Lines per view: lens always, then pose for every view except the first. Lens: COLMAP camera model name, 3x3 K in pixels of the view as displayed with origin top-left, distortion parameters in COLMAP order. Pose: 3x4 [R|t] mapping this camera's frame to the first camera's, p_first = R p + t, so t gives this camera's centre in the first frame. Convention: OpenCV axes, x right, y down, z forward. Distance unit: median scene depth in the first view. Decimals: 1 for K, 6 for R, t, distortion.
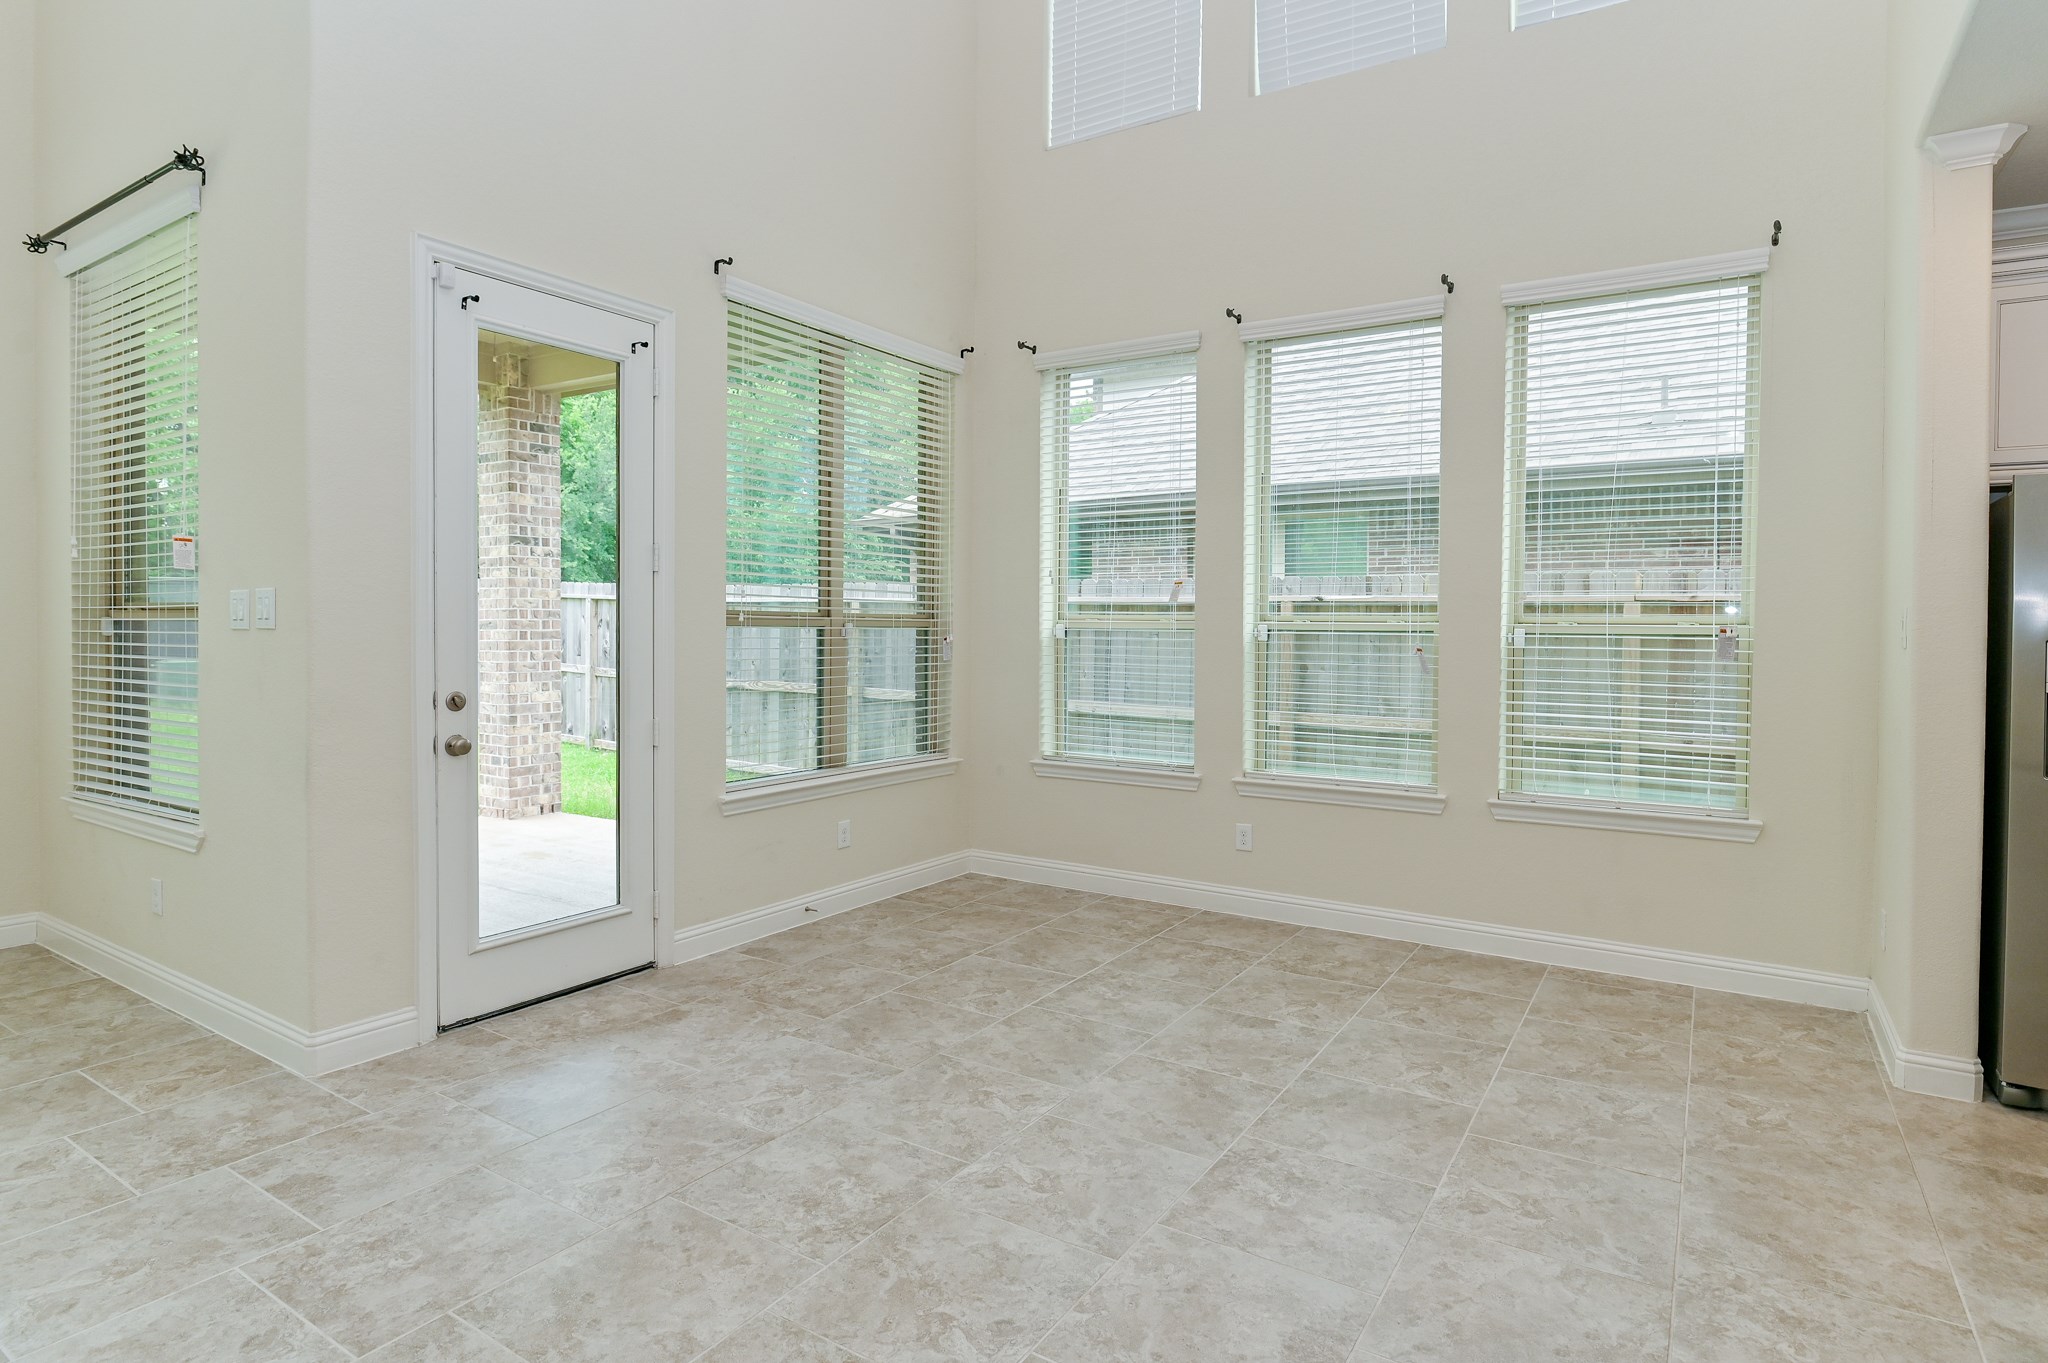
lens RADIAL K [[1068.6, 0, 1069.4], [0, 1068.6, 649.6], [0, 0, 1]] dist [-0.010313, -0.003989]
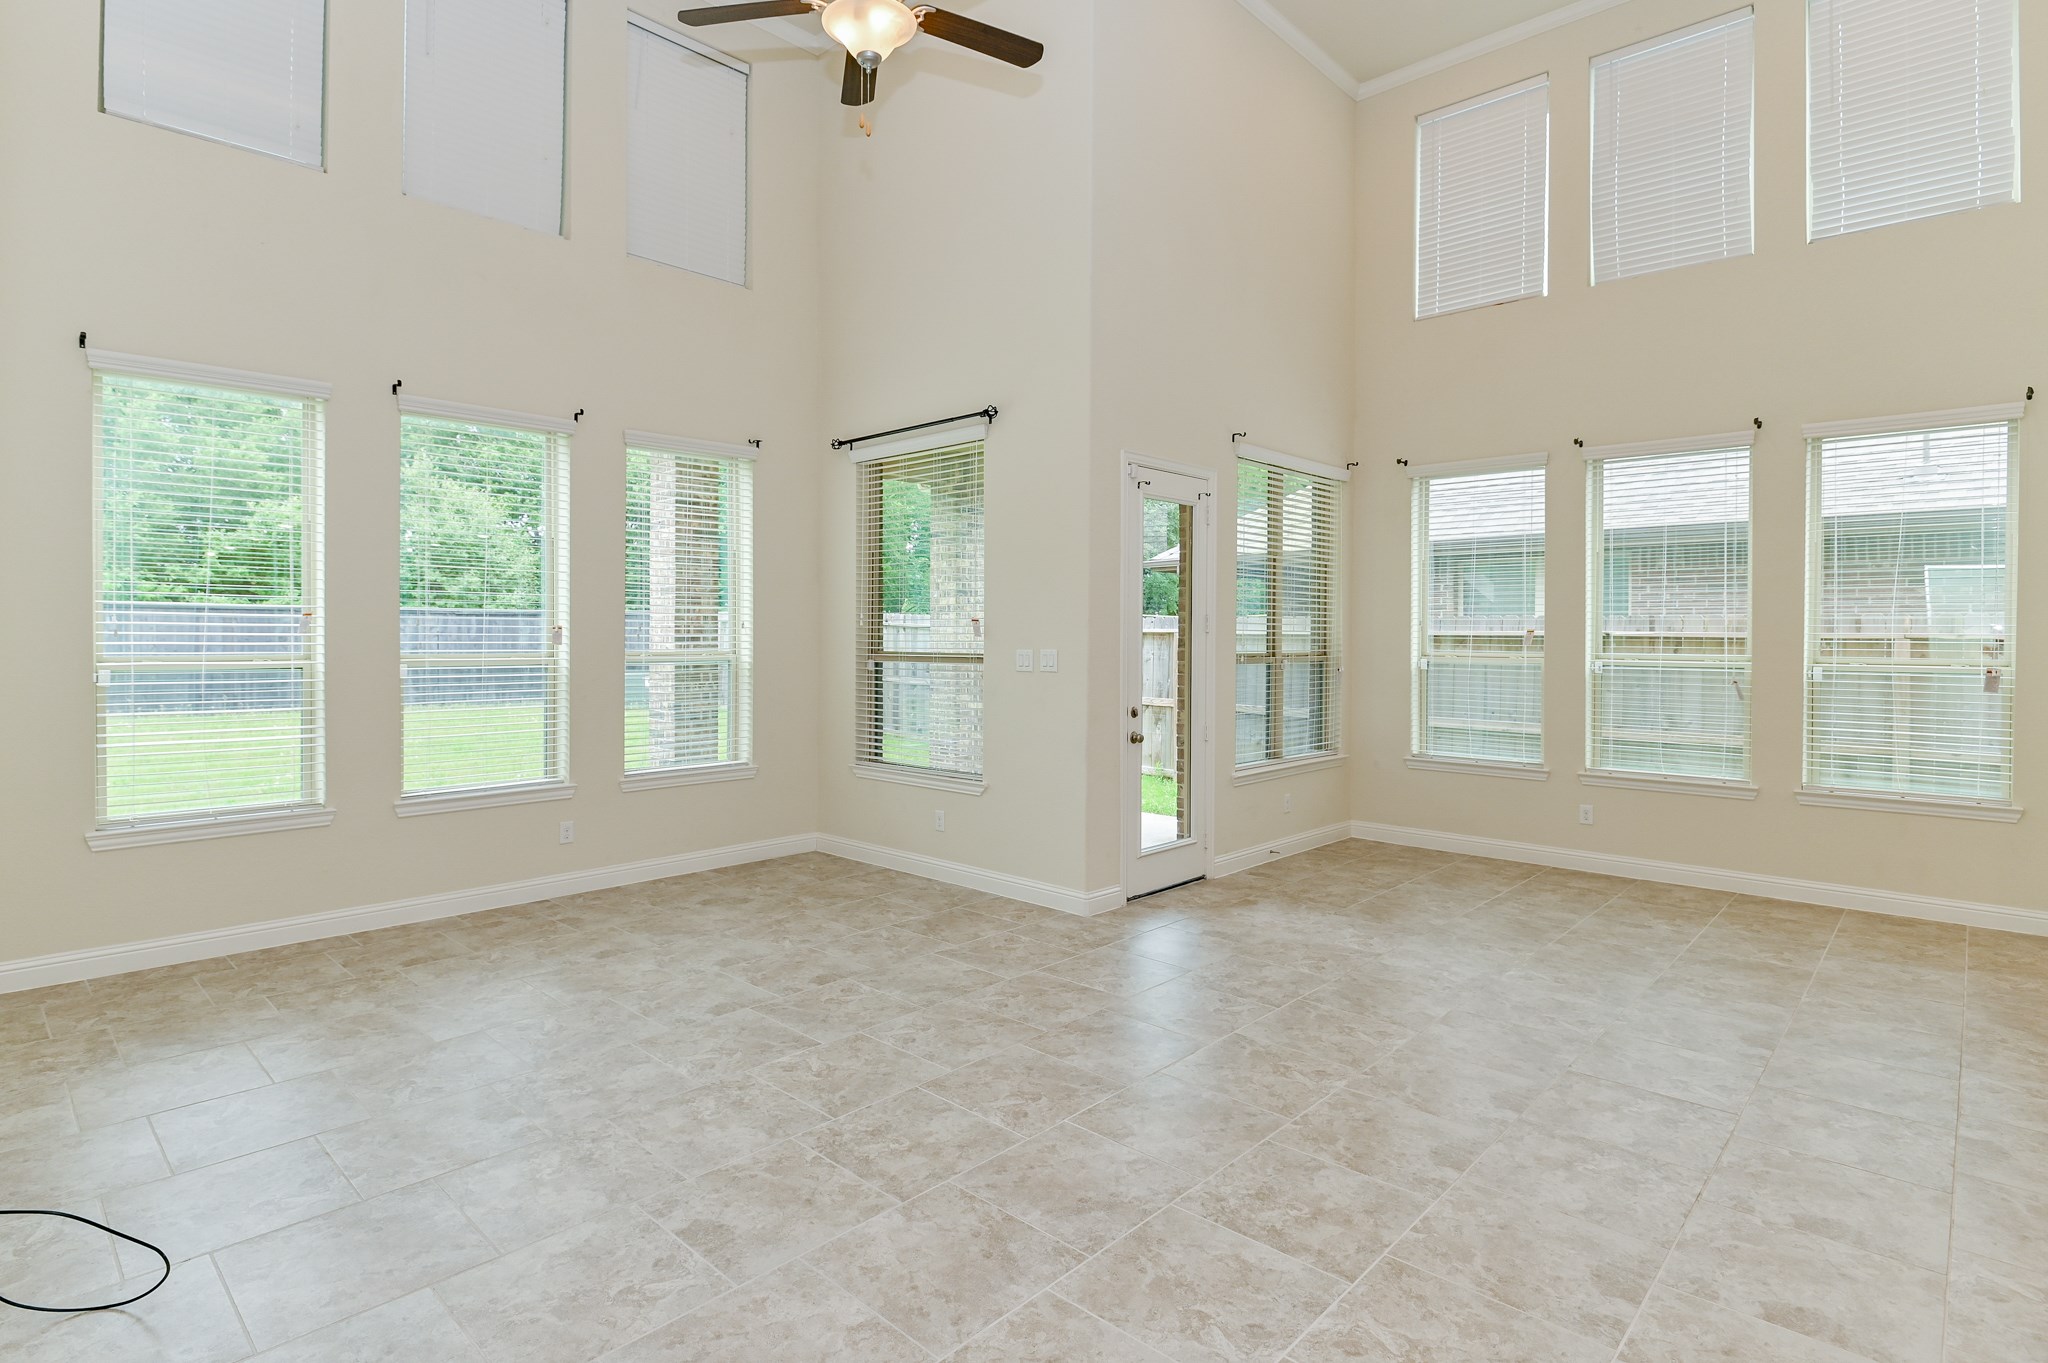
lens RADIAL K [[1039.6, 0, 969.0], [0, 1039.6, 645.0], [0, 0, 1]] dist [-0.014547, -0.001827]
pose [[0.973195, -0.001527, -0.229975, -0.383767], [-0.001502, 0.999914, -0.012994, -0.033728], [0.229975, 0.012991, 0.973110, -0.620608]]
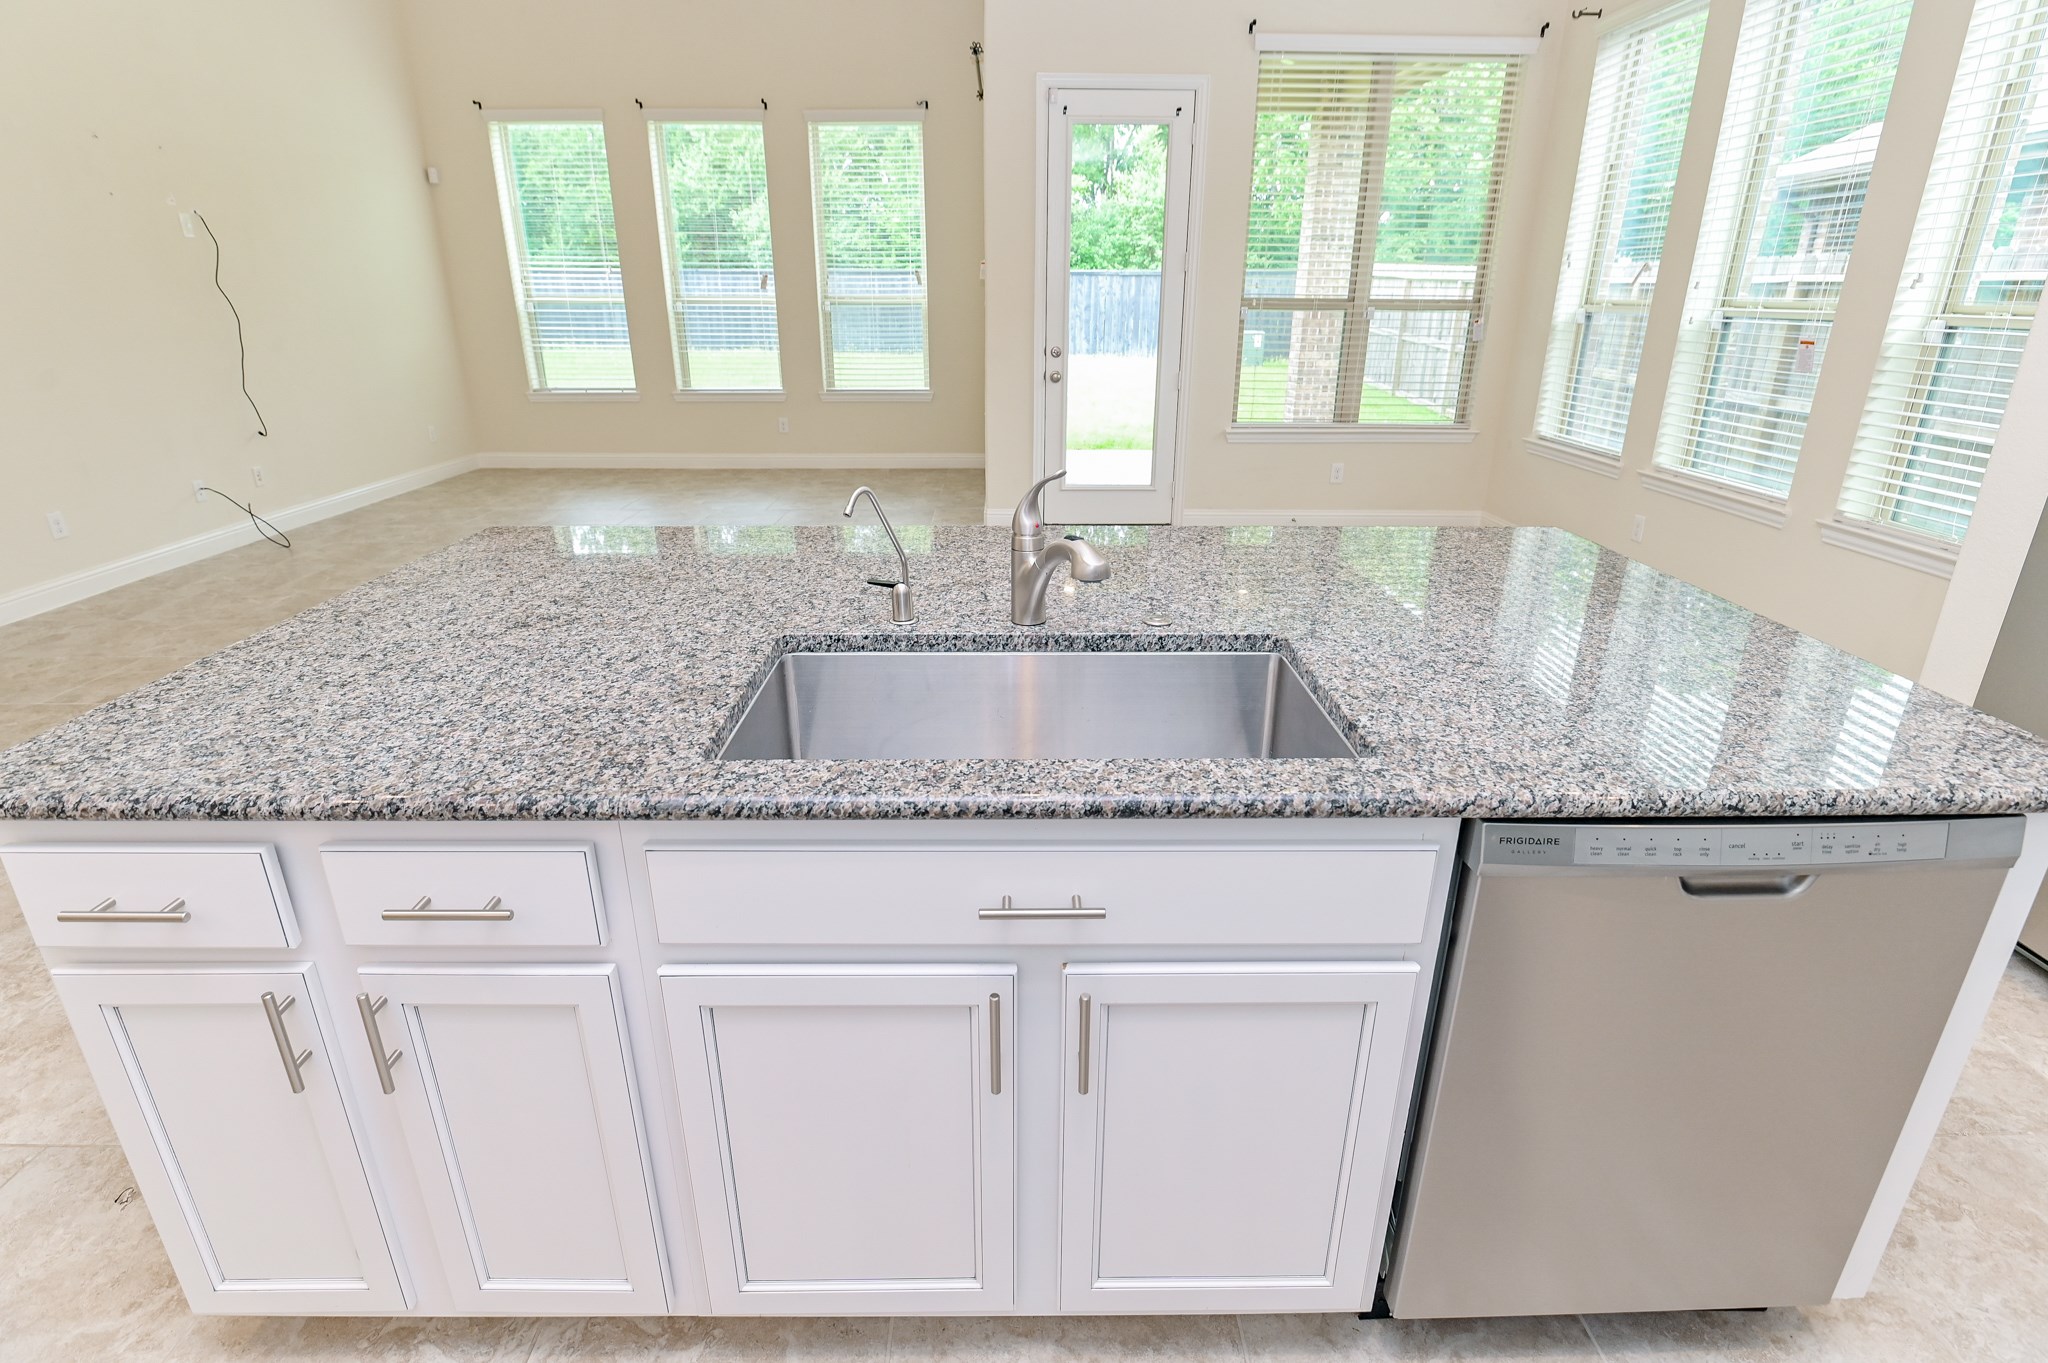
lens RADIAL K [[999.0, 0, 1019.9], [0, 999.0, 673.3], [0, 0, 1]] dist [-0.010731, -0.002576]
pose [[0.530607, 0.293125, -0.795320, 0.808911], [-0.017419, 0.941873, 0.335518, -0.005865], [0.847439, -0.164174, 0.504870, -0.020261]]
